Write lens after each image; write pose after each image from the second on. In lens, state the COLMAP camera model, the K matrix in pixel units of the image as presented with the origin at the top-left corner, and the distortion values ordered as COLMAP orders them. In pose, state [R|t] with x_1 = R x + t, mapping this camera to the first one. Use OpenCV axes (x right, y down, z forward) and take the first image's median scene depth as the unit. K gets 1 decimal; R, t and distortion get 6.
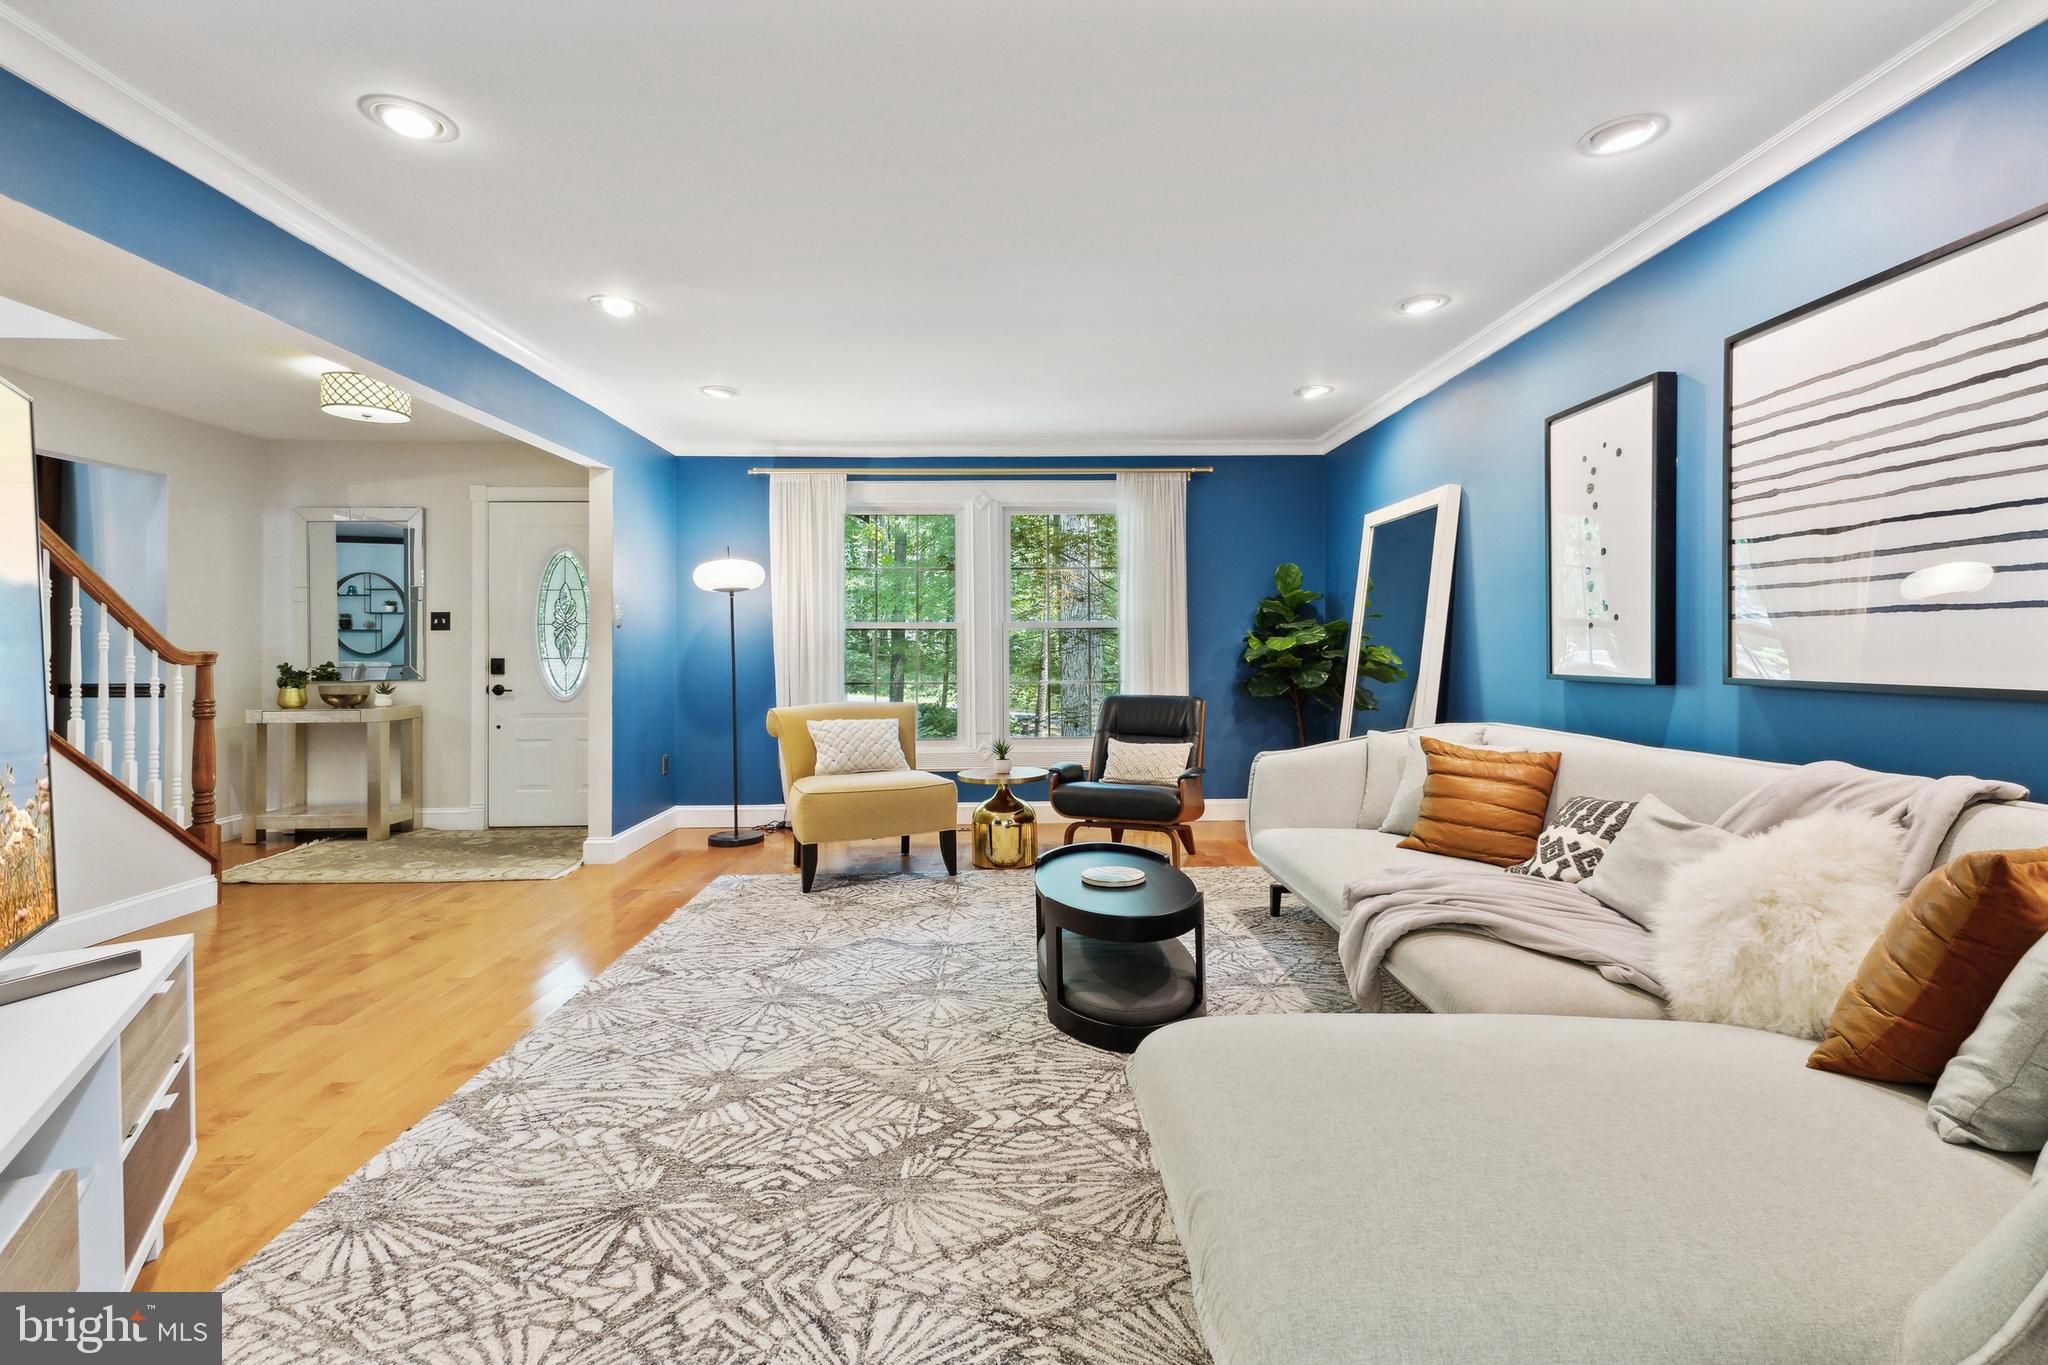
lens RADIAL K [[868.3, 0, 1029.7], [0, 868.3, 646.6], [0, 0, 1]] dist [-0.000502, -0.000434]
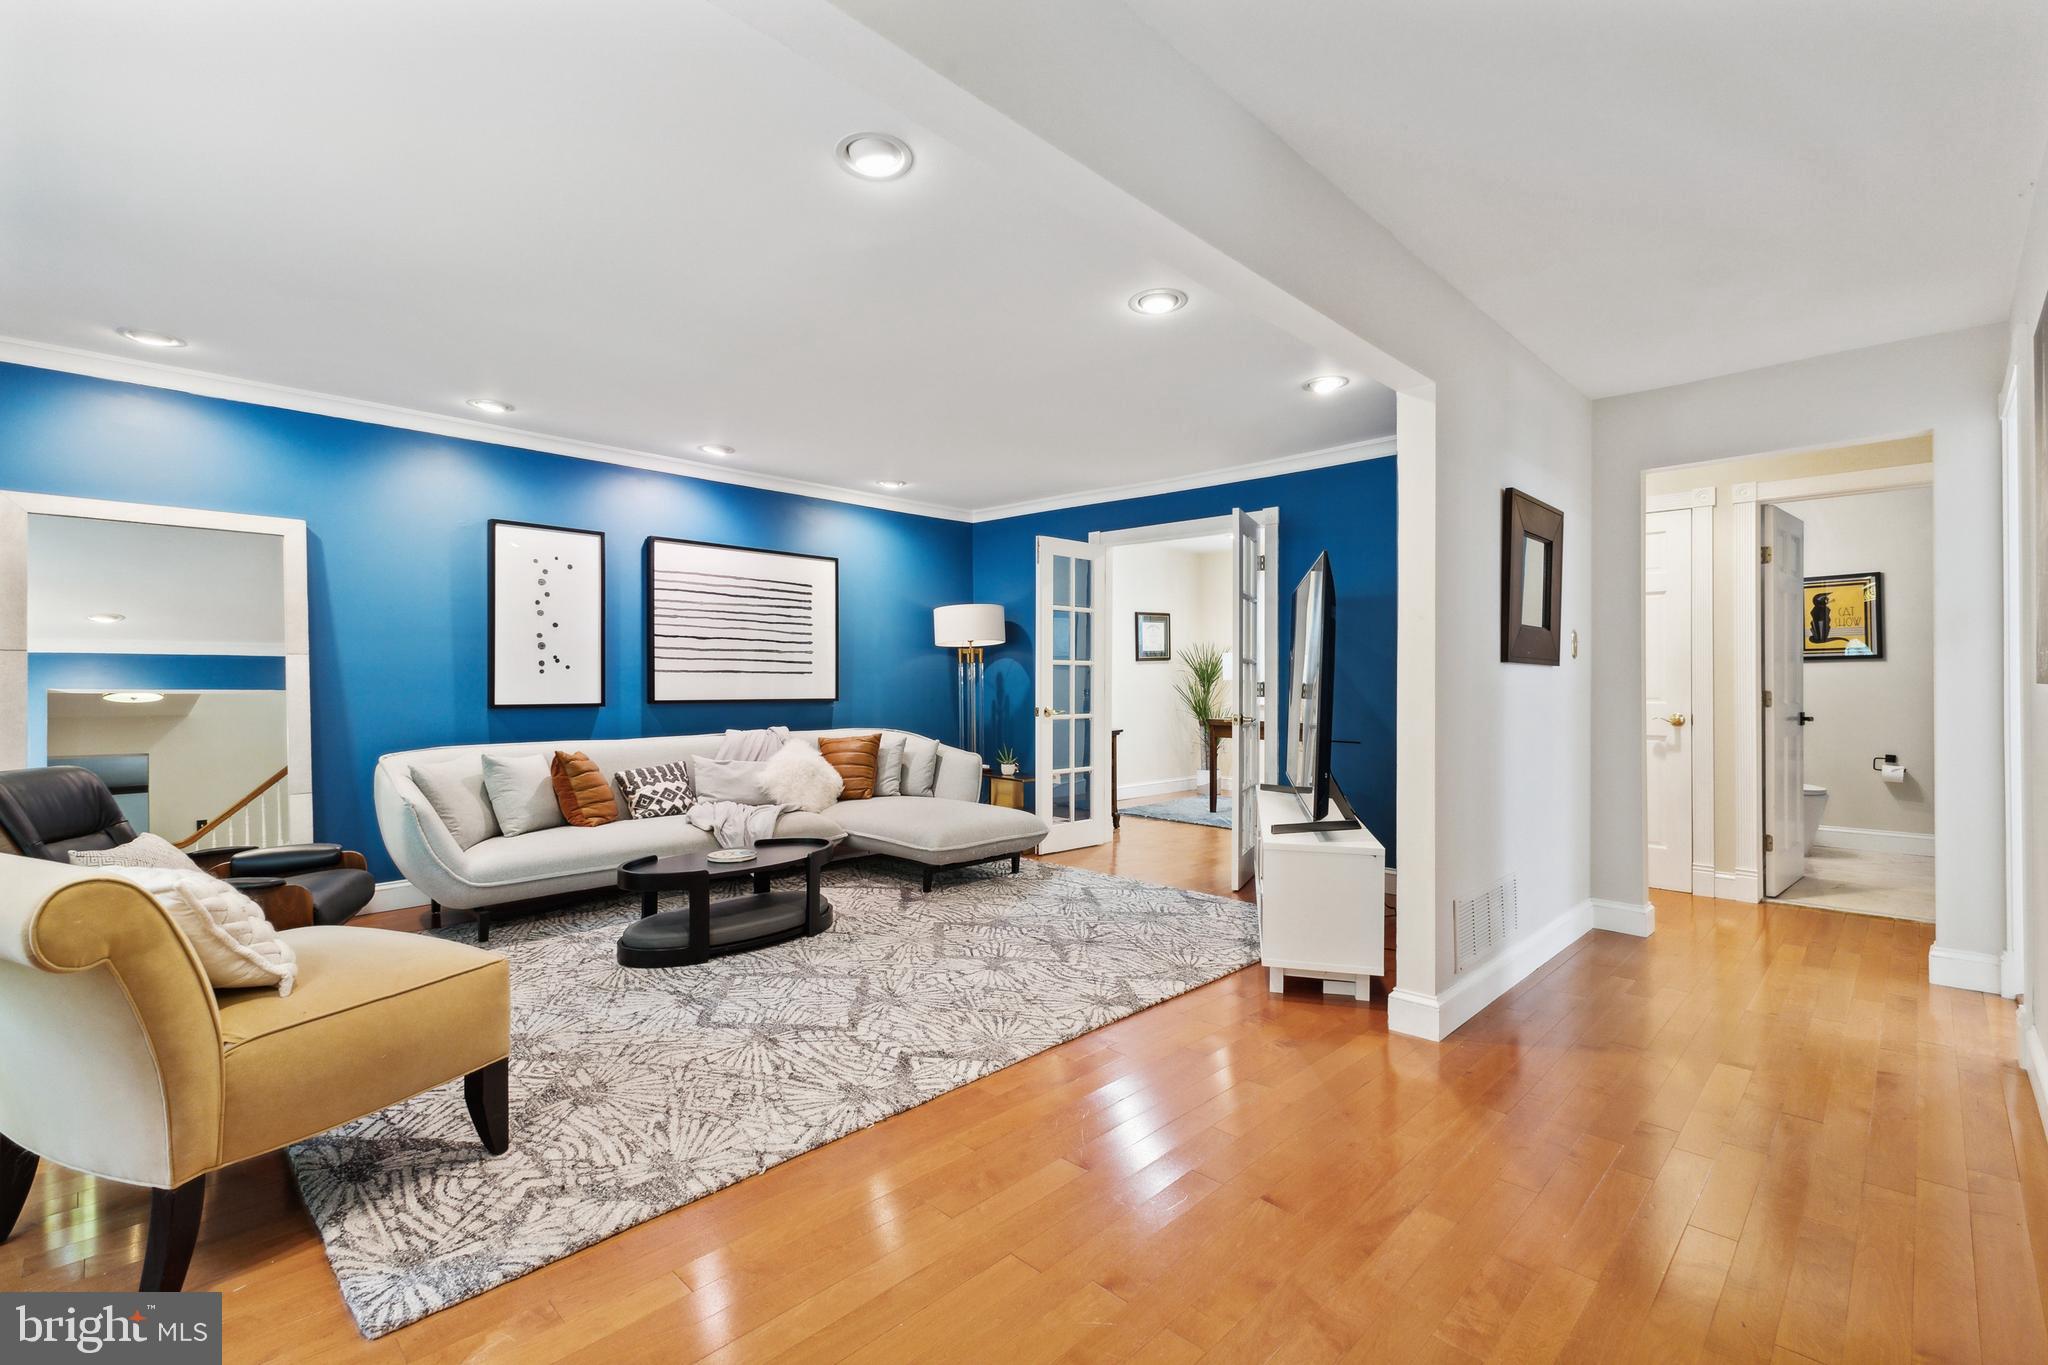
lens RADIAL K [[916.7, 0, 1020.7], [0, 916.7, 664.7], [0, 0, 1]] dist [0.003031, 0.000031]
pose [[-0.674945, 0.021720, 0.737549, -1.494729], [-0.003184, 0.999472, -0.032347, 0.018096], [-0.737861, -0.024181, -0.674519, 1.952470]]
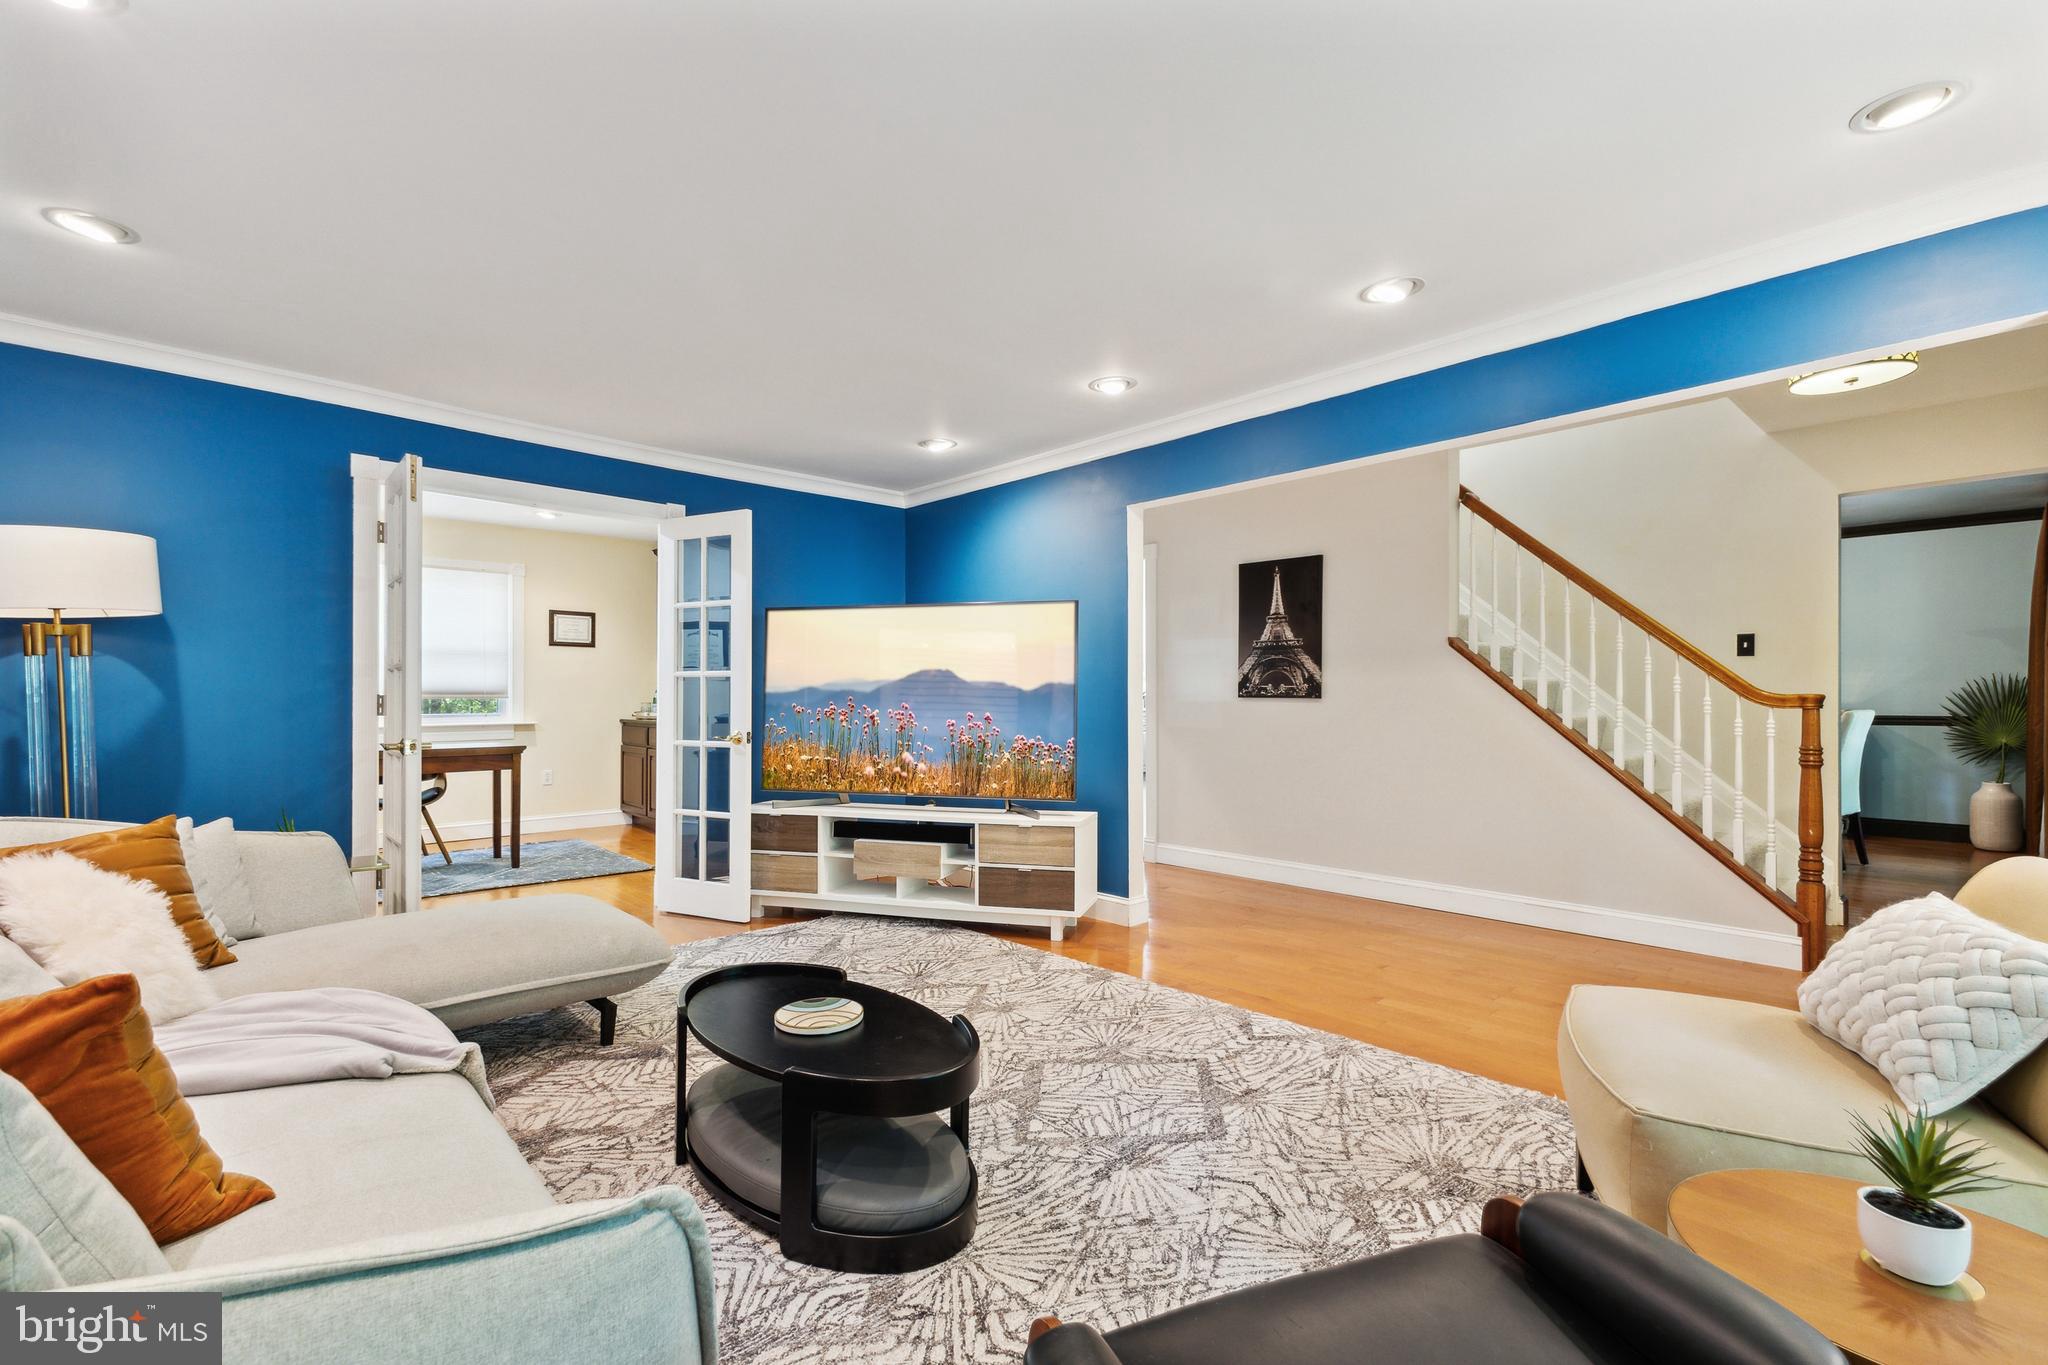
lens RADIAL K [[934.9, 0, 1012.7], [0, 934.9, 686.8], [0, 0, 1]] dist [0.003020, 0.000124]
pose [[-0.758931, -0.000165, -0.651171, 0.576966], [0.012531, 0.999811, -0.014858, 0.003427], [0.651050, -0.019436, -0.758786, 2.041323]]
